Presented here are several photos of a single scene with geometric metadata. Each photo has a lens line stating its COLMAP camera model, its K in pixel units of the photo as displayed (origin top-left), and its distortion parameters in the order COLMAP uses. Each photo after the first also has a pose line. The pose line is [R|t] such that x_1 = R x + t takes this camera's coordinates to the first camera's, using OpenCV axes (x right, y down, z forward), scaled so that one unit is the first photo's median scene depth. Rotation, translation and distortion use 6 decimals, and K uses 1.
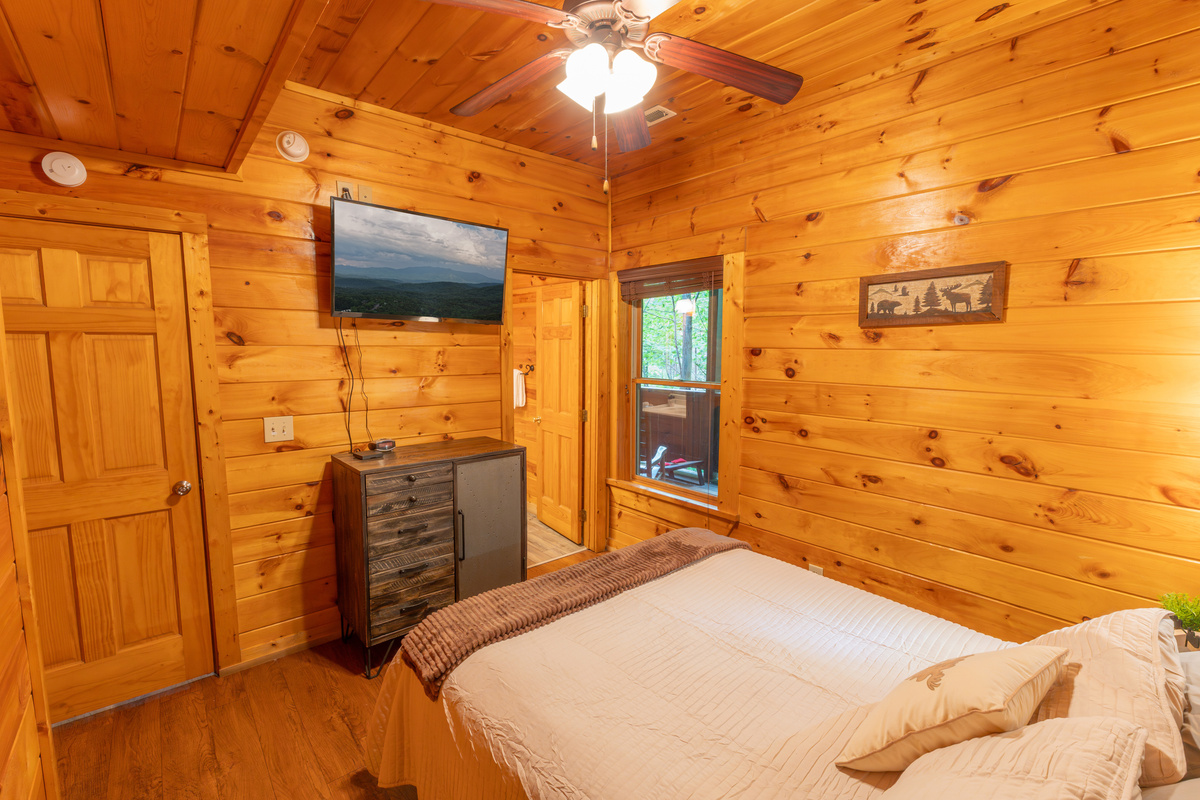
lens RADIAL K [[520.9, 0, 600.0], [0, 520.9, 400.0], [0, 0, 1]] dist [-0.000015, 0.000009]
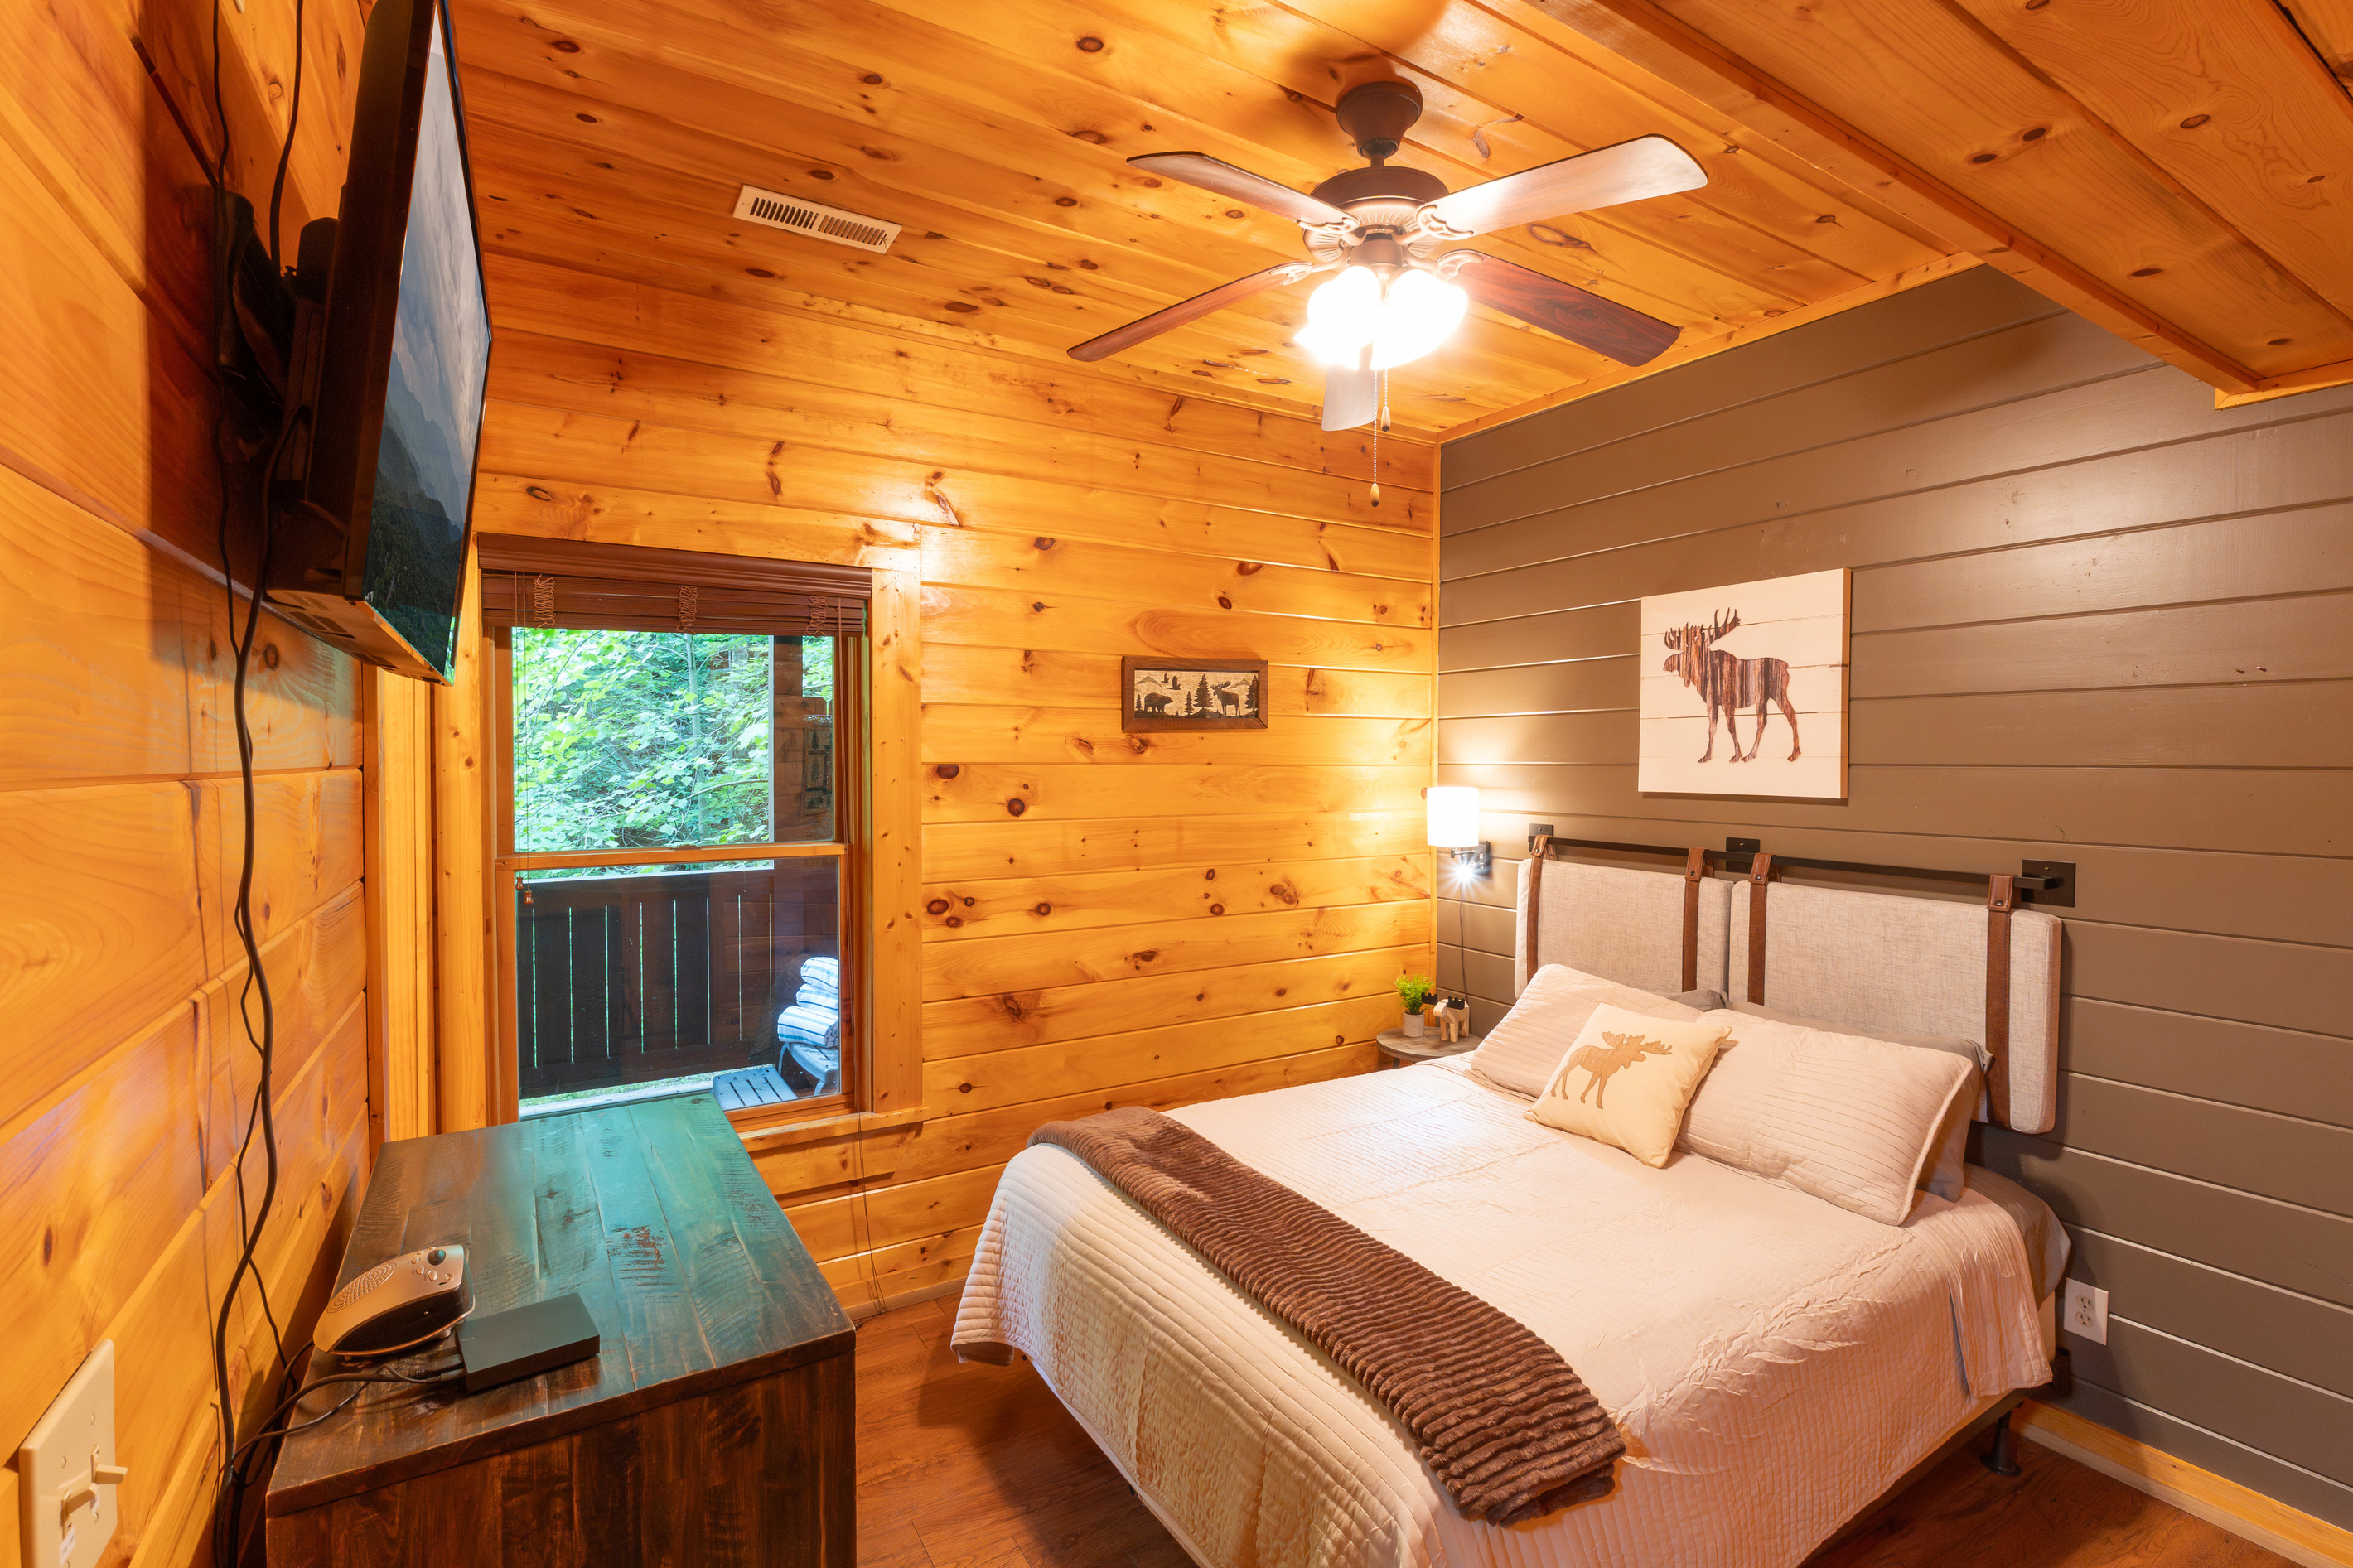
lens RADIAL K [[1073.7, 0, 1176.5], [0, 1073.7, 784.0], [0, 0, 1]] dist [-0.000791, -0.000045]
pose [[0.167940, -0.029547, 0.985354, -0.902171], [0.101806, 0.994726, 0.012477, -0.089148], [-0.980526, 0.098220, 0.170063, 0.768350]]
